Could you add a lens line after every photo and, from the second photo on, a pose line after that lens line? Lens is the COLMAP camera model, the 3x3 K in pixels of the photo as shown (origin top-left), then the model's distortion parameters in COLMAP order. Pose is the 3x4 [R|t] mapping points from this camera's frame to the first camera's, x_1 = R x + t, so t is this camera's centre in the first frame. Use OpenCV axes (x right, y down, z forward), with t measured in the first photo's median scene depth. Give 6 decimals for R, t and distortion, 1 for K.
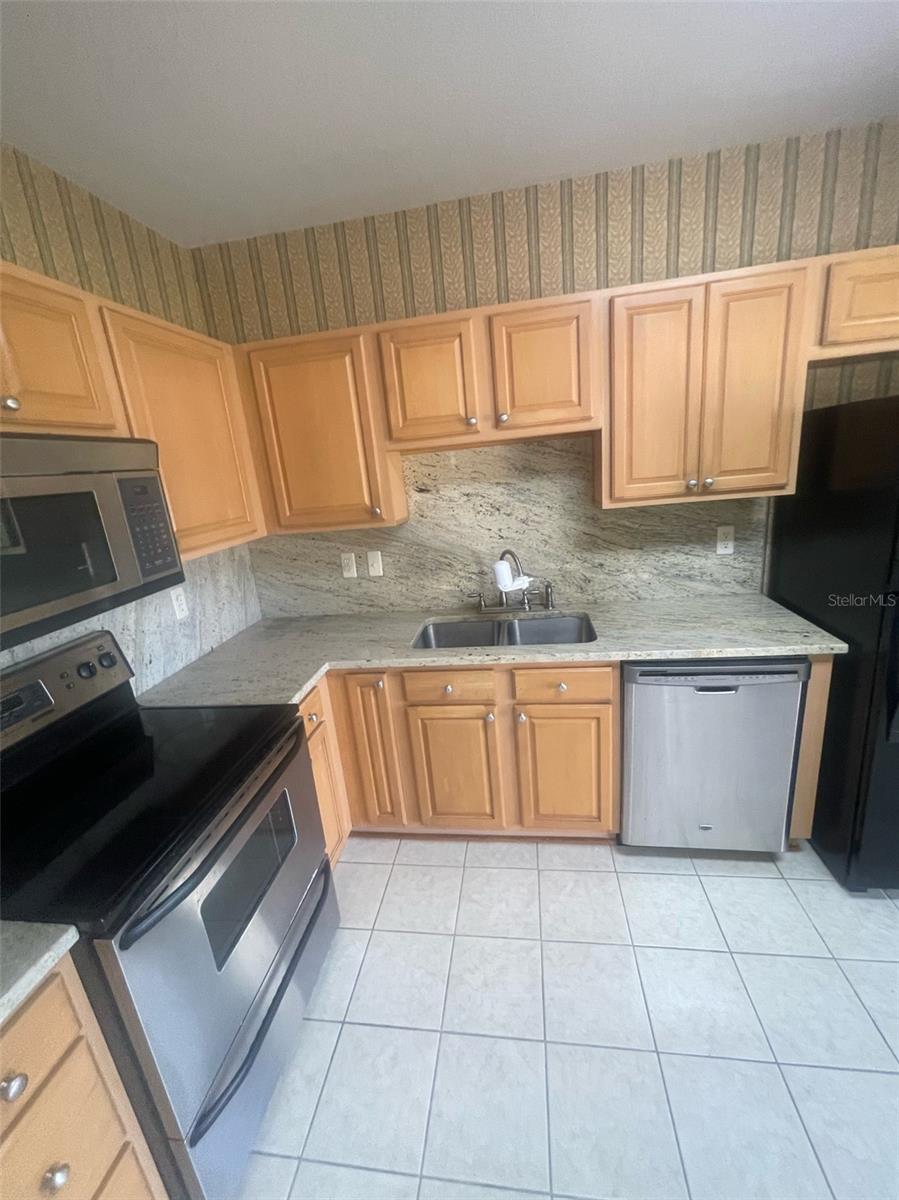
lens RADIAL K [[483.8, 0, 449.5], [0, 483.8, 600.0], [0, 0, 1]] dist [-0.000134, -0.000157]
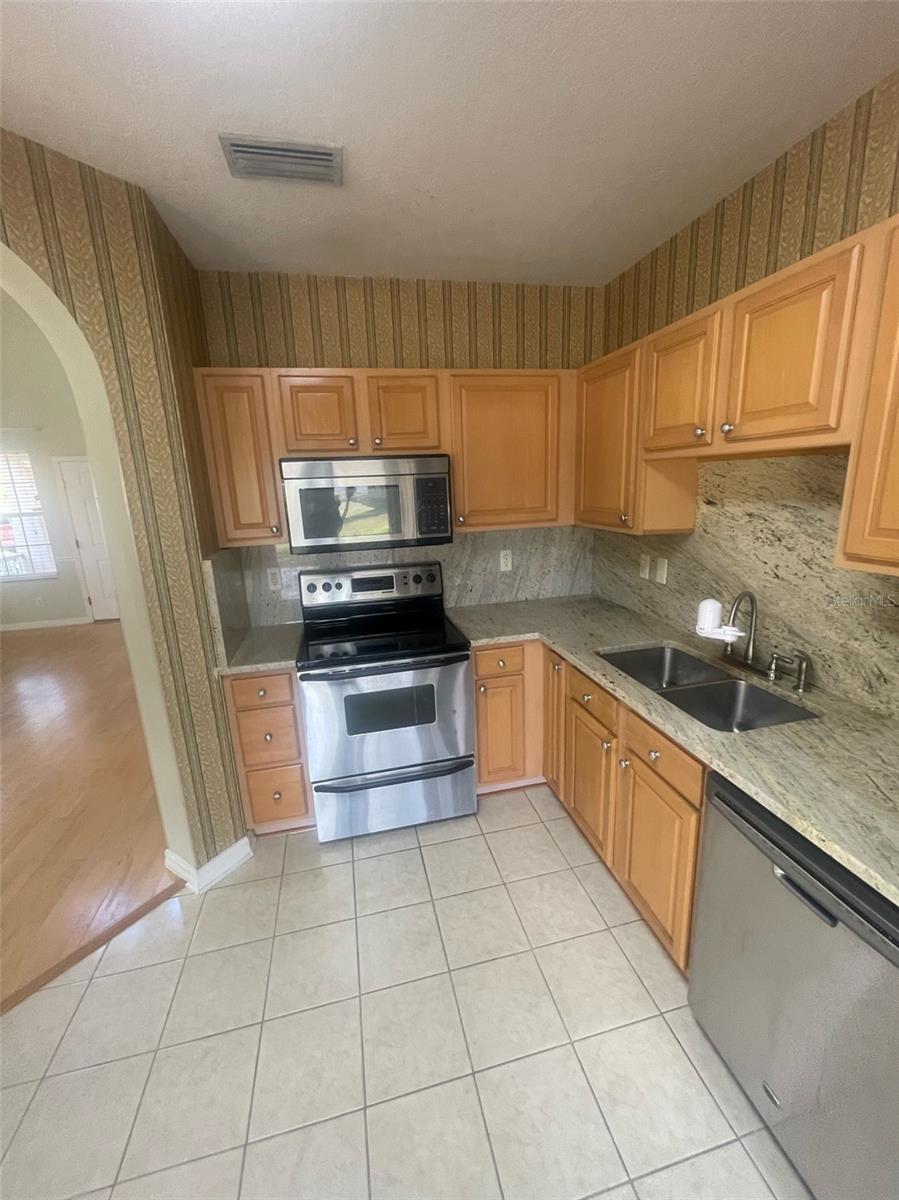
lens RADIAL K [[489.9, 0, 449.5], [0, 489.9, 600.0], [0, 0, 1]] dist [-0.000844, -0.000116]
pose [[0.360400, 0.296646, -0.884371, 0.689874], [-0.243708, 0.945100, 0.217700, -0.154357], [0.900399, 0.137069, 0.412909, 0.256258]]
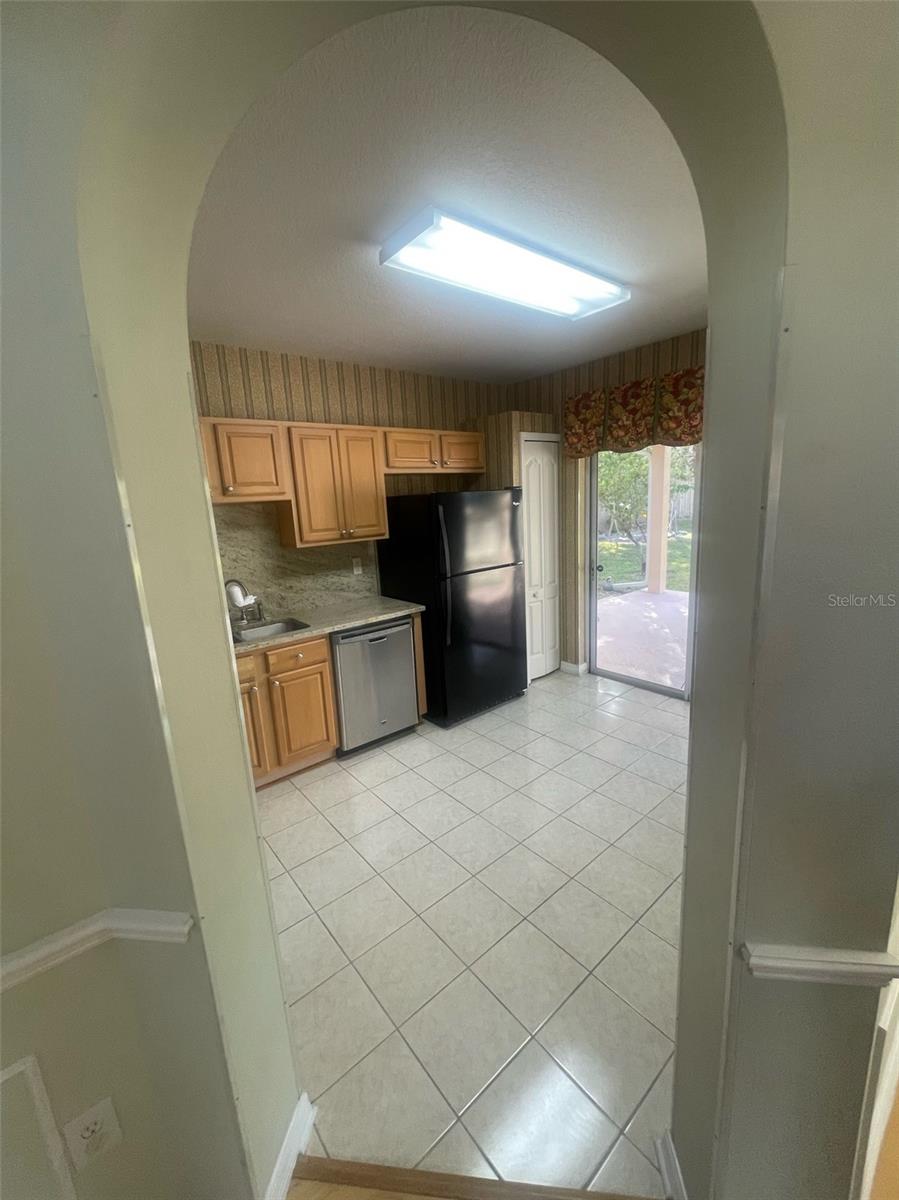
lens RADIAL K [[483.8, 0, 449.5], [0, 483.8, 600.0], [0, 0, 1]] dist [-0.000134, -0.000157]
pose [[0.674518, -0.093042, 0.732372, -0.511442], [0.187323, 0.981131, -0.047881, 0.146936], [-0.714097, 0.169487, 0.679220, -0.409548]]
